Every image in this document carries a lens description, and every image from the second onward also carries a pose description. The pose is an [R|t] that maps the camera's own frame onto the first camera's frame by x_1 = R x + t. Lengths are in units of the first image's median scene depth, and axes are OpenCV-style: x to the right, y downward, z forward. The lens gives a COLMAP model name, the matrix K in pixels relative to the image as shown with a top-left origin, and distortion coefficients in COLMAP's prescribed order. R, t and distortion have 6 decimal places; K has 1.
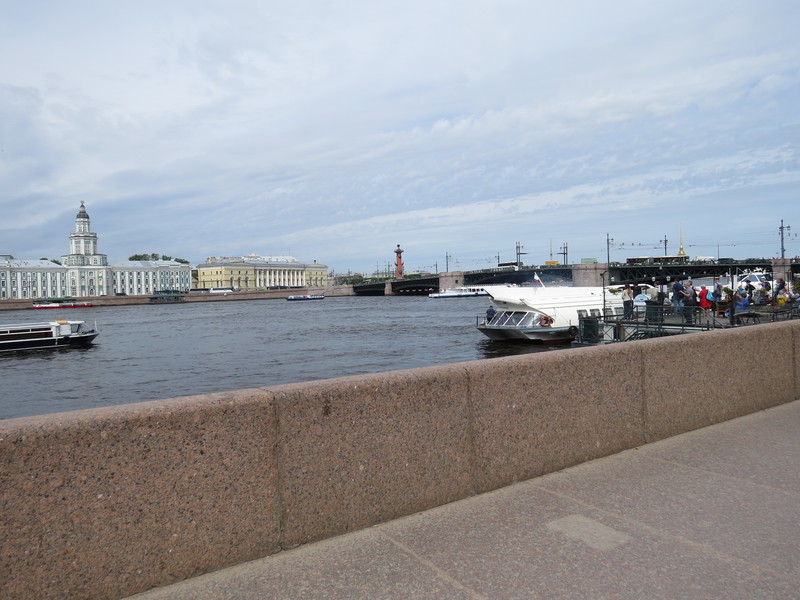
lens RADIAL K [[566.8, 0, 401.3], [0, 566.8, 297.4], [0, 0, 1]] dist [-0.030451, 0.009367]
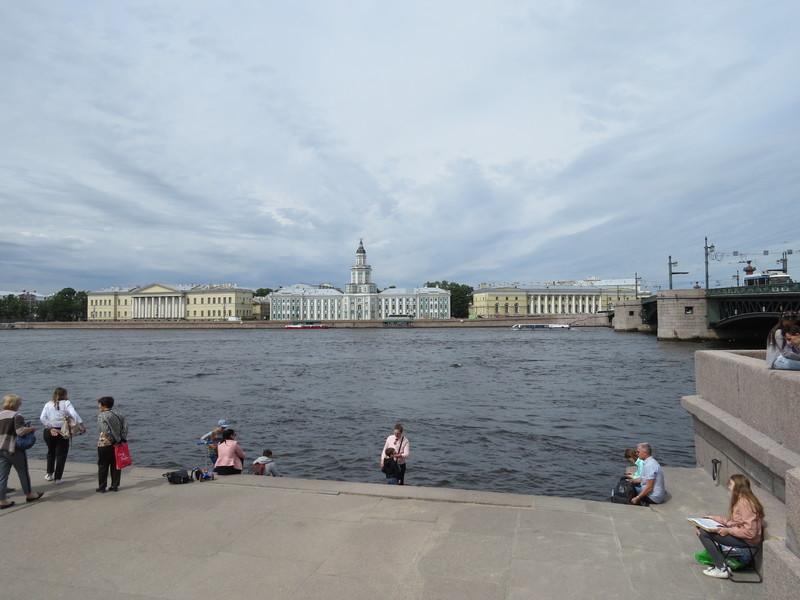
lens RADIAL K [[566.8, 0, 401.3], [0, 566.8, 297.4], [0, 0, 1]] dist [-0.030451, 0.009367]
pose [[0.687070, -0.000928, -0.726591, 0.709592], [-0.027984, 0.999223, -0.027738, -0.033956], [0.726053, 0.039391, 0.686510, 0.489408]]
